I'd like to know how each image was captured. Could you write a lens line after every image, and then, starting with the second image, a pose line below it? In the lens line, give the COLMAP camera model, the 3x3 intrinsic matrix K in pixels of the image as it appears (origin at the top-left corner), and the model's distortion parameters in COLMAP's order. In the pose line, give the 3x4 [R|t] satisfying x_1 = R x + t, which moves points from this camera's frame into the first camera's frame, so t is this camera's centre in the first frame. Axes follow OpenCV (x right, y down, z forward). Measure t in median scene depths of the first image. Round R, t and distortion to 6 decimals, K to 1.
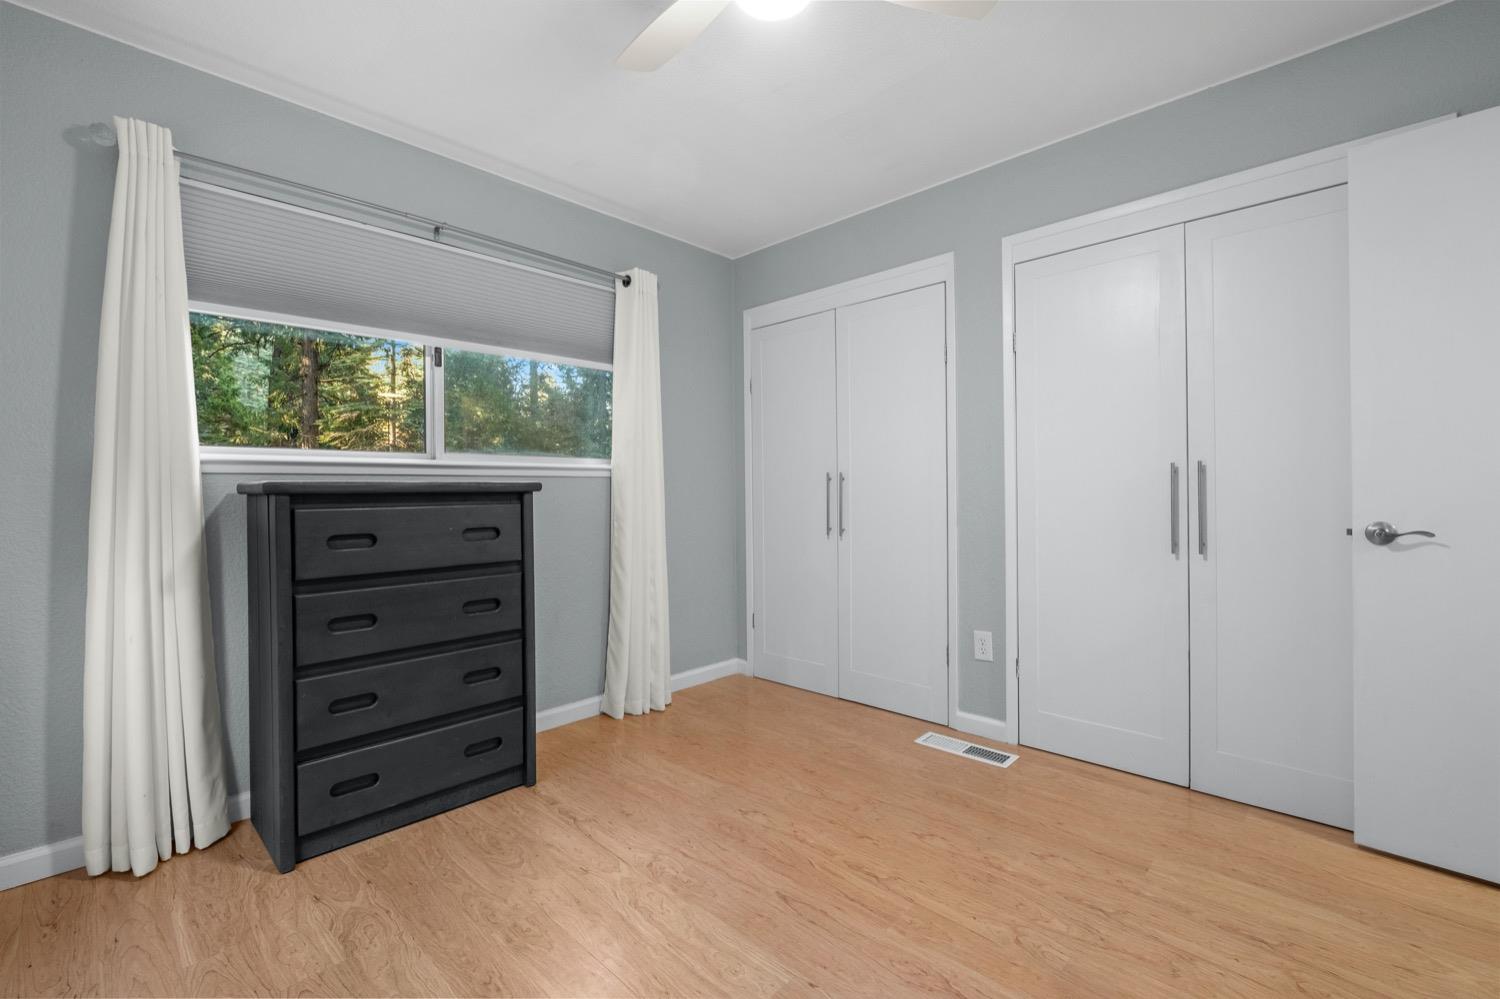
lens RADIAL K [[649.1, 0, 750.2], [0, 649.1, 494.3], [0, 0, 1]] dist [-0.010688, 0.000891]
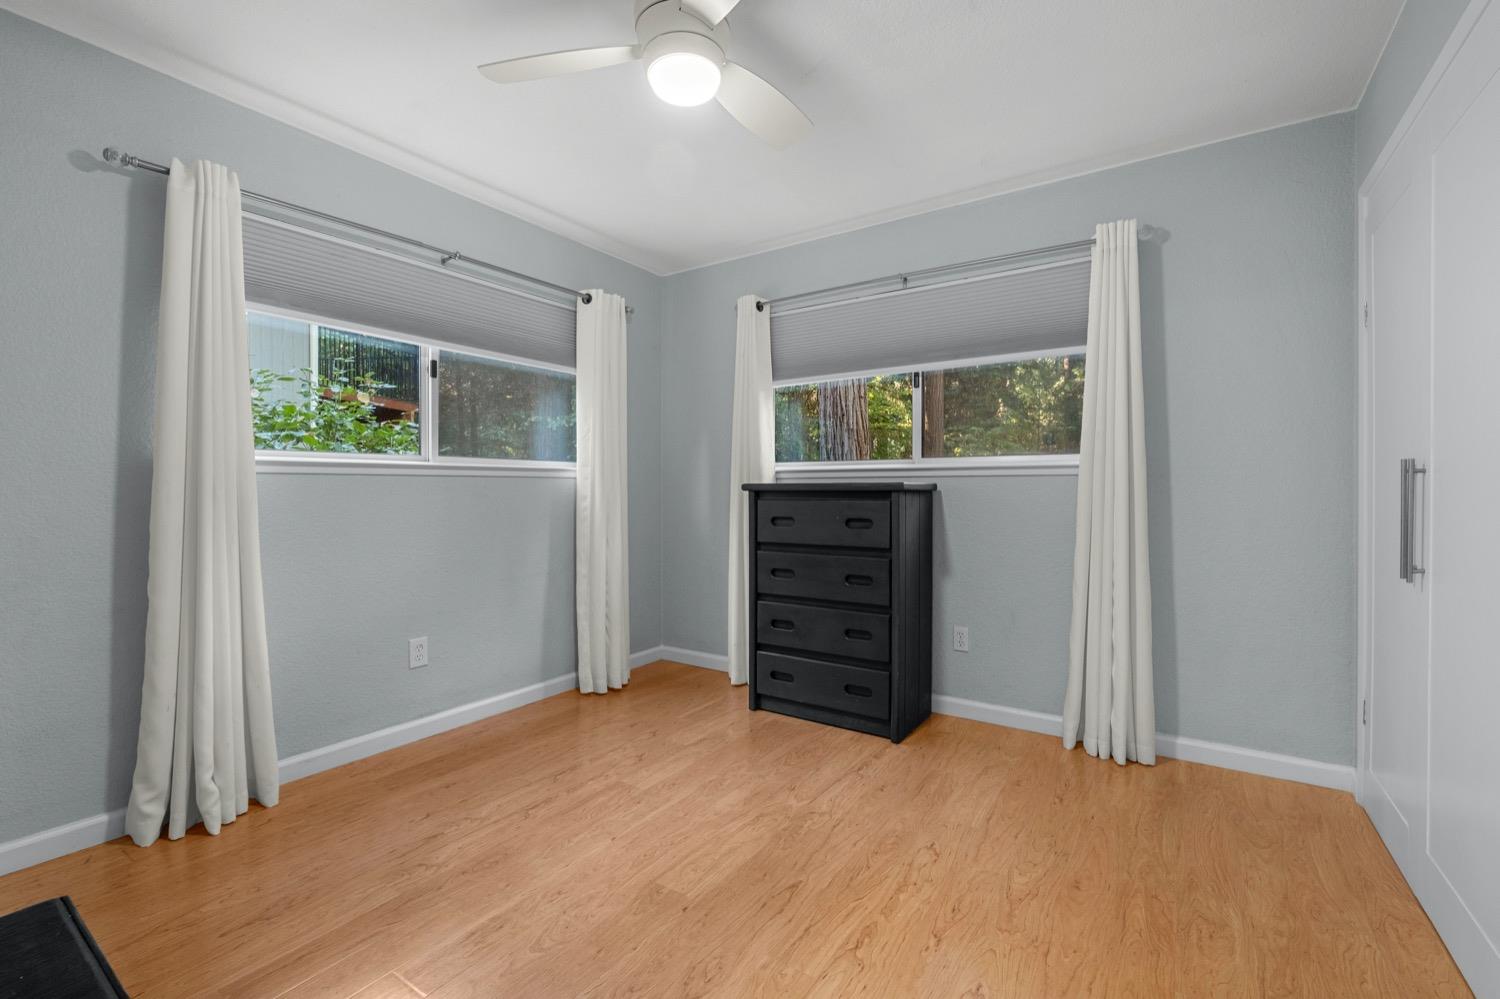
lens RADIAL K [[649.1, 0, 748.2], [0, 649.1, 492.6], [0, 0, 1]] dist [-0.010688, 0.000891]
pose [[0.159724, 0.012806, -0.987079, 0.845643], [-0.006515, 0.999908, 0.011918, -0.014383], [0.987140, 0.004527, 0.159793, 0.607782]]
